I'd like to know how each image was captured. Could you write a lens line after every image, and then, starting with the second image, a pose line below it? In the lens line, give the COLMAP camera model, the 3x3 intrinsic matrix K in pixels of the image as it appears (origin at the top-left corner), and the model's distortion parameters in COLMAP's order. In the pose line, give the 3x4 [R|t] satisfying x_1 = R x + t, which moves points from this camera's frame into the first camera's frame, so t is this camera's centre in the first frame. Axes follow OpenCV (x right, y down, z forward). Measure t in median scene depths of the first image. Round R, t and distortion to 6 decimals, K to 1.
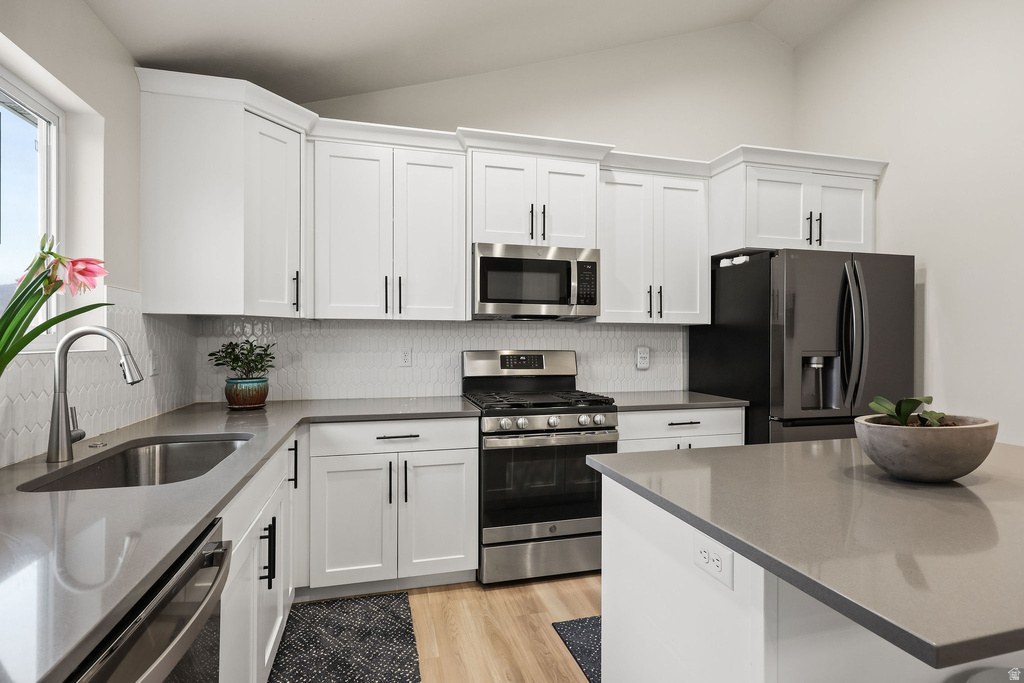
lens RADIAL K [[499.8, 0, 518.7], [0, 499.8, 340.1], [0, 0, 1]] dist [0.006391, 0.000208]
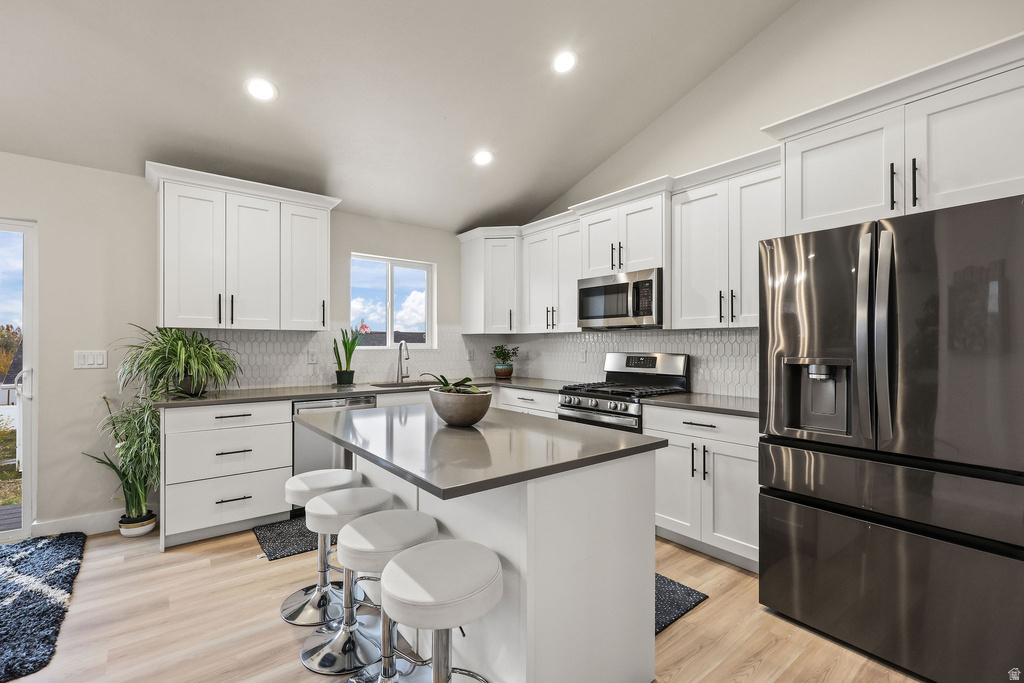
lens RADIAL K [[455.4, 0, 519.1], [0, 455.4, 347.3], [0, 0, 1]] dist [-0.001237, 0.000439]
pose [[0.401055, 0.002532, -0.916050, 1.061189], [0.001457, 0.999993, 0.003402, 0.002362], [0.916053, -0.002700, 0.401049, 0.280968]]
